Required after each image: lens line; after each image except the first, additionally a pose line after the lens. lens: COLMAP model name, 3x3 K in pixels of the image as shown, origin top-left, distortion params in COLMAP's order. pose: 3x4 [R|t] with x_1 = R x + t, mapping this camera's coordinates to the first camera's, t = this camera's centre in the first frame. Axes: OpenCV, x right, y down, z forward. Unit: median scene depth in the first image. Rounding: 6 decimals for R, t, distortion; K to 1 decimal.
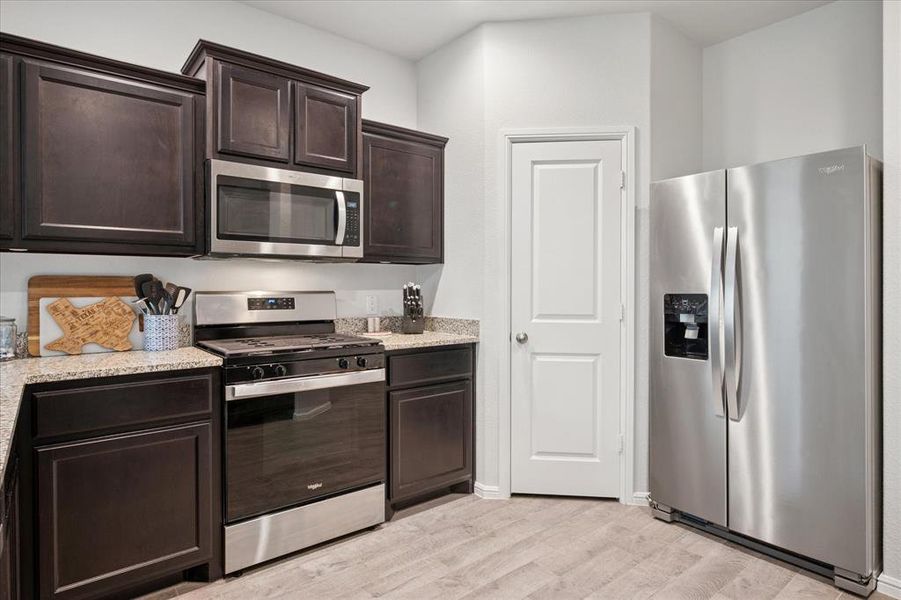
lens RADIAL K [[506.2, 0, 449.1], [0, 506.2, 288.9], [0, 0, 1]] dist [0.001294, 0.000508]
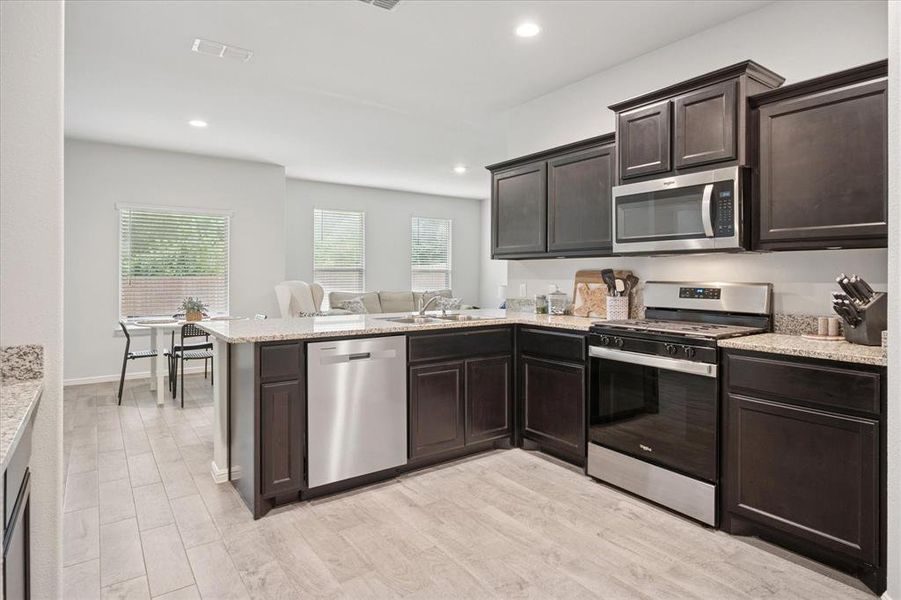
lens RADIAL K [[495.1, 0, 452.4], [0, 495.1, 273.3], [0, 0, 1]] dist [0.000991, 0.000455]
pose [[-0.049281, -0.001653, -0.998784, 0.808394], [-0.007716, 0.999969, -0.001274, -0.009198], [0.998755, 0.007643, -0.049293, 0.542076]]
